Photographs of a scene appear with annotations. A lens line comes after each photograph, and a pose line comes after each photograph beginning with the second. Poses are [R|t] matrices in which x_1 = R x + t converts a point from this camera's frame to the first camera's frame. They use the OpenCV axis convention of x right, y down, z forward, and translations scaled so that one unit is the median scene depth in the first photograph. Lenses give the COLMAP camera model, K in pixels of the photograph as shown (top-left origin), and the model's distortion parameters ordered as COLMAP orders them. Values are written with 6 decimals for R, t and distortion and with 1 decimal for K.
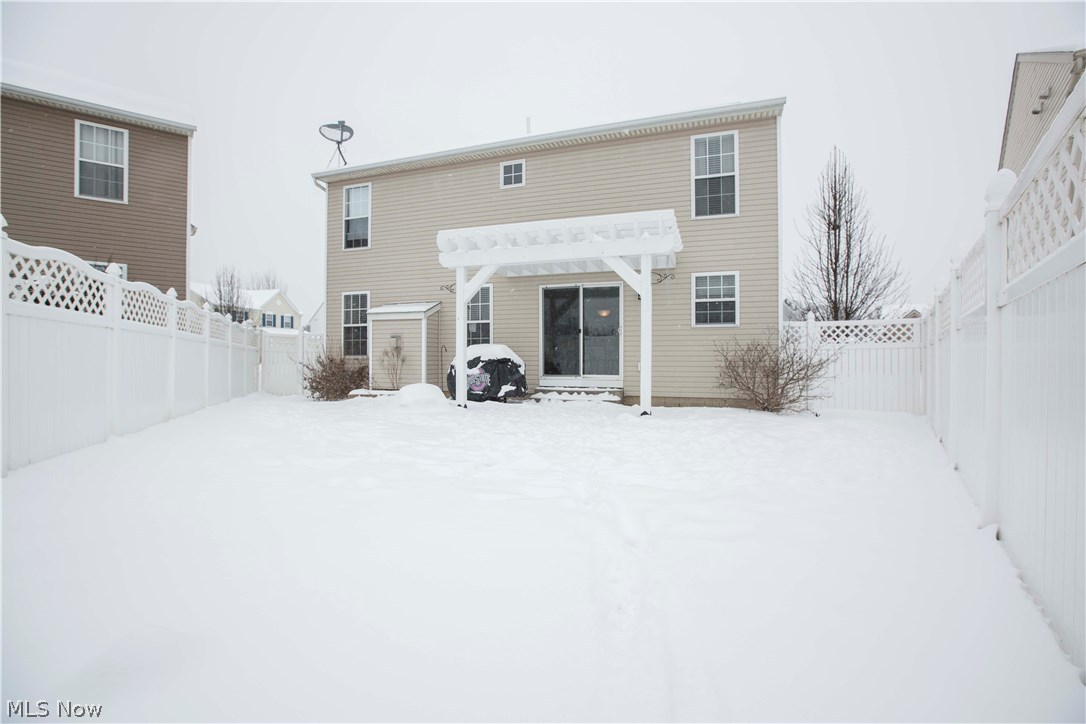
lens RADIAL K [[498.3, 0, 561.0], [0, 498.3, 352.7], [0, 0, 1]] dist [-0.051891, 0.019008]
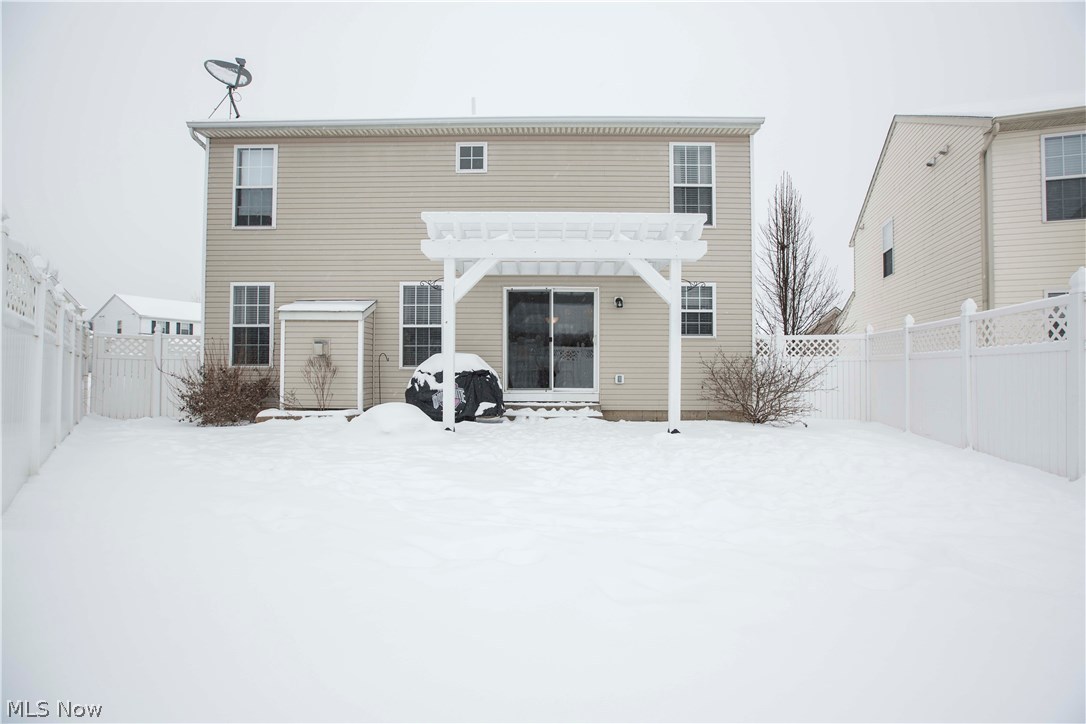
lens RADIAL K [[498.3, 0, 537.0], [0, 498.3, 356.1], [0, 0, 1]] dist [-0.051891, 0.019008]
pose [[0.948218, 0.010804, 0.317436, -0.278127], [-0.006946, 0.999888, -0.013283, -0.001549], [-0.317544, 0.010390, 0.948187, 0.155853]]
